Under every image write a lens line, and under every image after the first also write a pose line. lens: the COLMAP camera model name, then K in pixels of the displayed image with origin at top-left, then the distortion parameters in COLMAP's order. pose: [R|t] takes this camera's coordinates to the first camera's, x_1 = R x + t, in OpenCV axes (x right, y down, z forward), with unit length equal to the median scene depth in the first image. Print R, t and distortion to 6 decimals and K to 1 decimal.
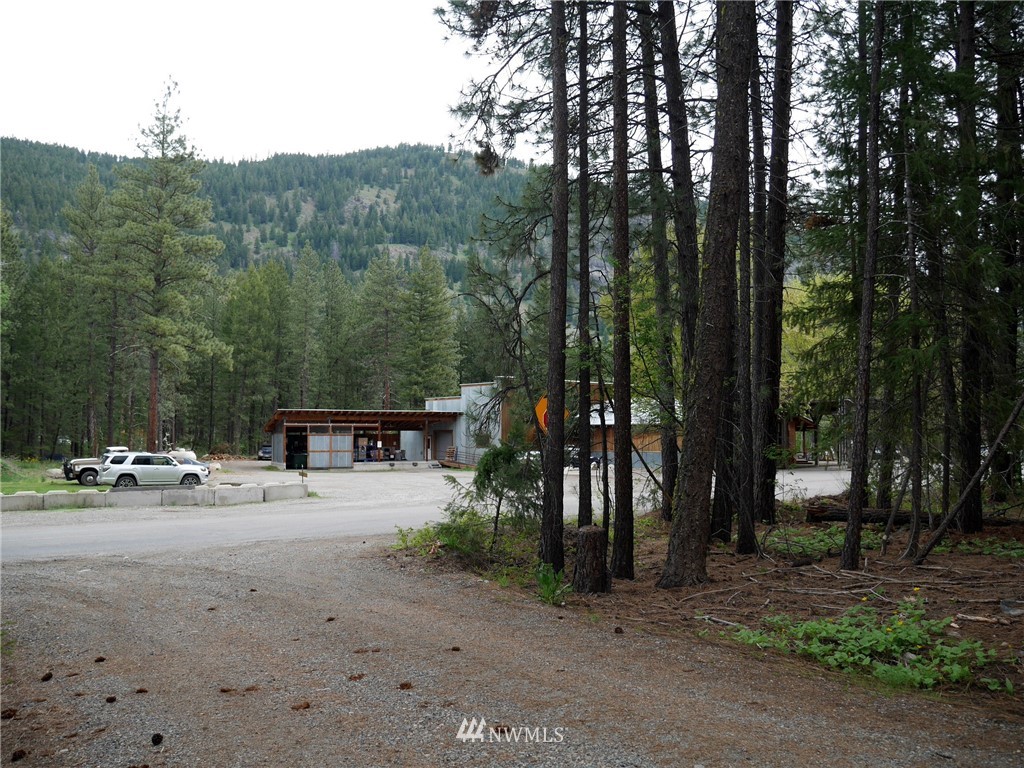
lens RADIAL K [[838.4, 0, 510.2], [0, 838.4, 384.6], [0, 0, 1]] dist [-0.010514, 0.002403]
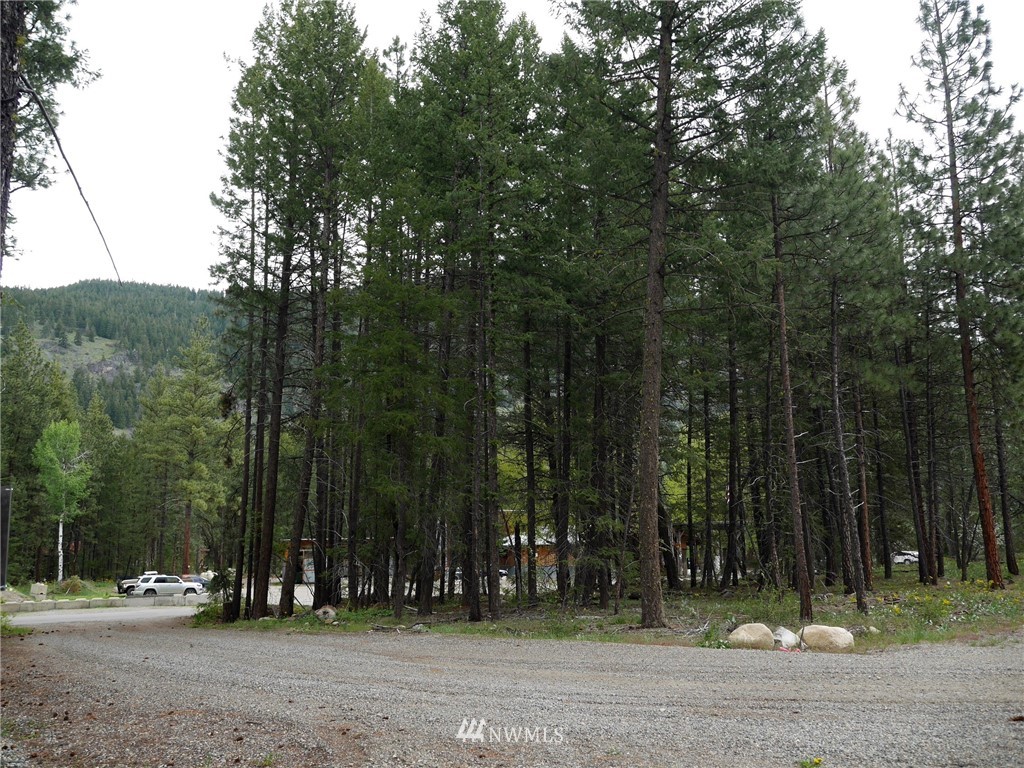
lens RADIAL K [[838.4, 0, 513.7], [0, 838.4, 384.4], [0, 0, 1]] dist [-0.010514, 0.002403]
pose [[0.993425, -0.048929, -0.103499, 0.261054], [0.035224, 0.990845, -0.130331, -0.030364], [0.108928, 0.125829, 0.986054, -0.348906]]
